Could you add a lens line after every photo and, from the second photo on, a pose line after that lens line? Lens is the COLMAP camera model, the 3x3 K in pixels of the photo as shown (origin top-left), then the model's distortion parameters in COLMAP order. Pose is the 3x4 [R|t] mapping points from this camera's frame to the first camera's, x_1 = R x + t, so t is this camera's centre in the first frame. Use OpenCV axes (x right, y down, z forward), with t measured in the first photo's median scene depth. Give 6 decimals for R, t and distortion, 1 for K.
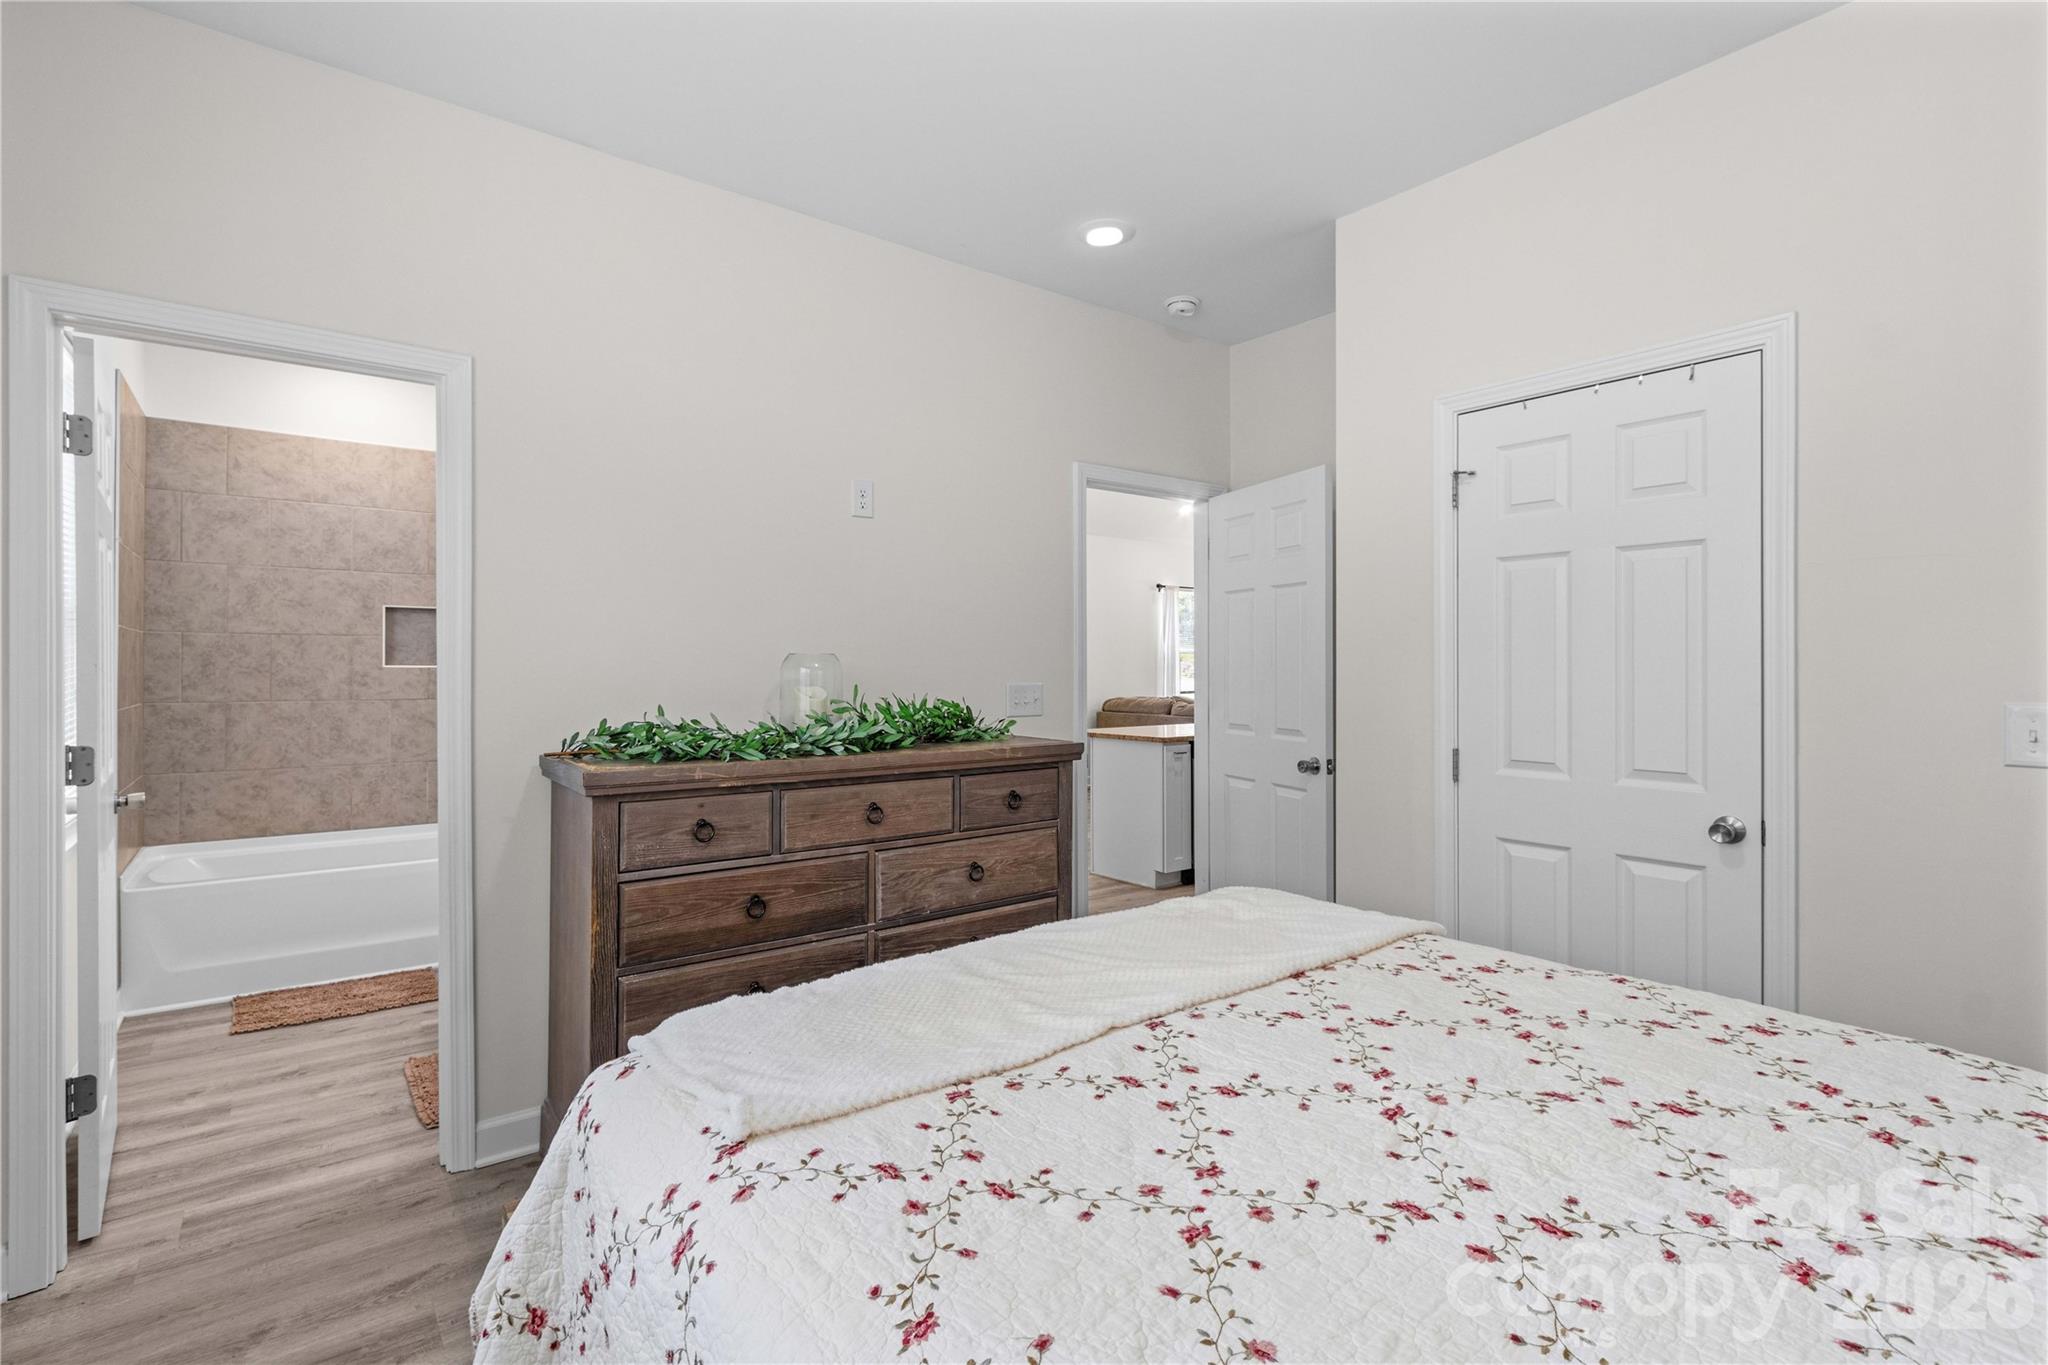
lens RADIAL K [[953.5, 0, 1029.1], [0, 953.5, 669.2], [0, 0, 1]] dist [0.008610, -0.002771]
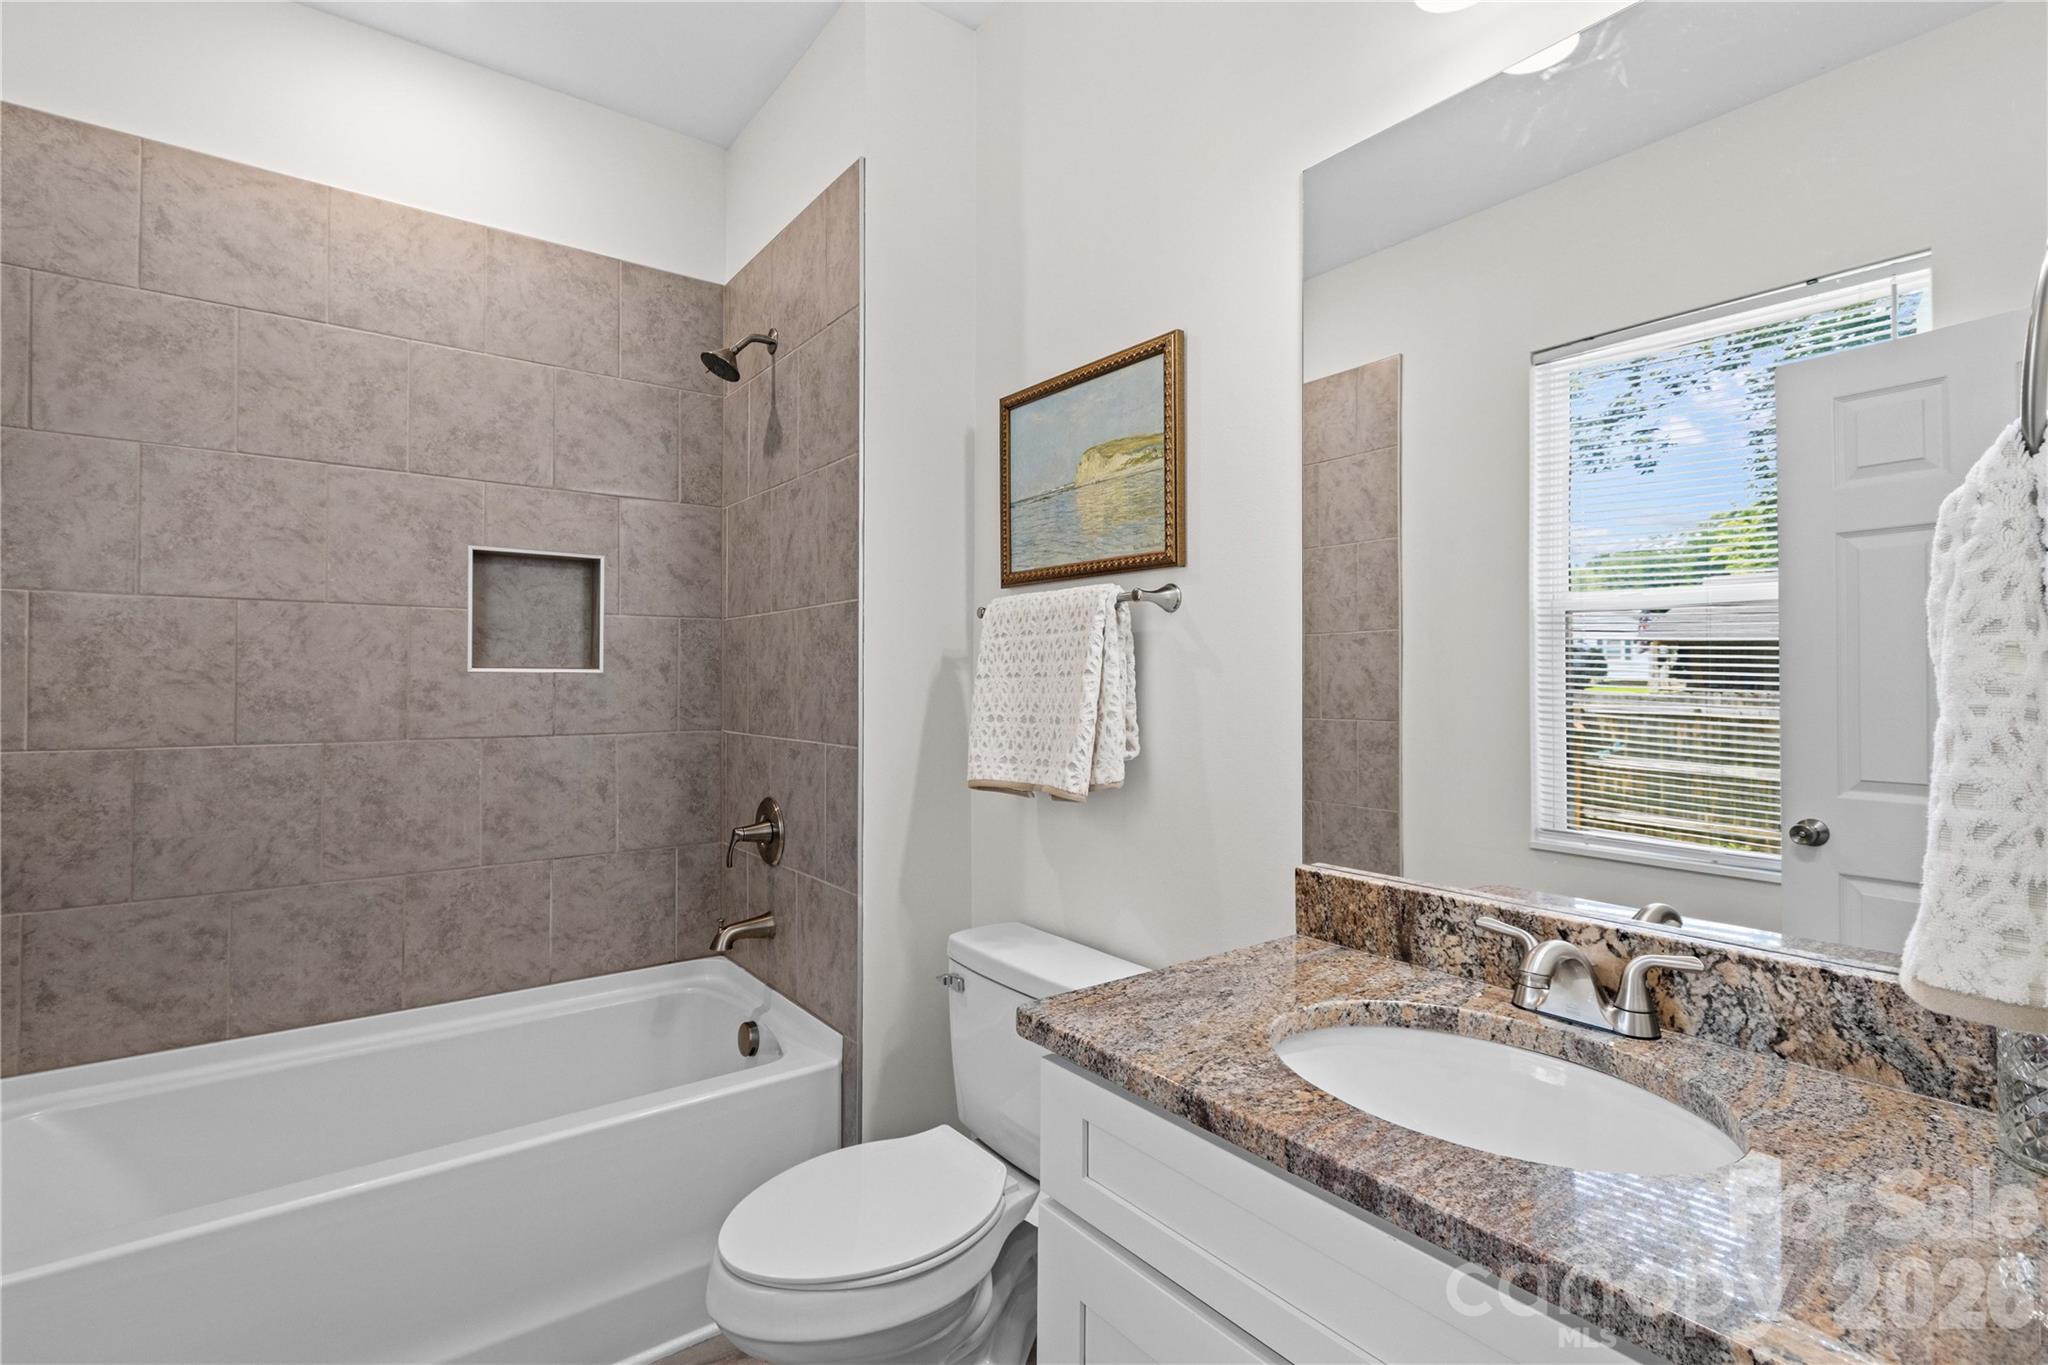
lens RADIAL K [[953.5, 0, 1020.0], [0, 953.5, 670.5], [0, 0, 1]] dist [0.008610, -0.002771]
pose [[0.998916, 0.003438, -0.046423, -0.385948], [-0.003582, 0.999989, -0.003007, -0.002006], [0.046412, 0.003170, 0.998917, 0.546408]]
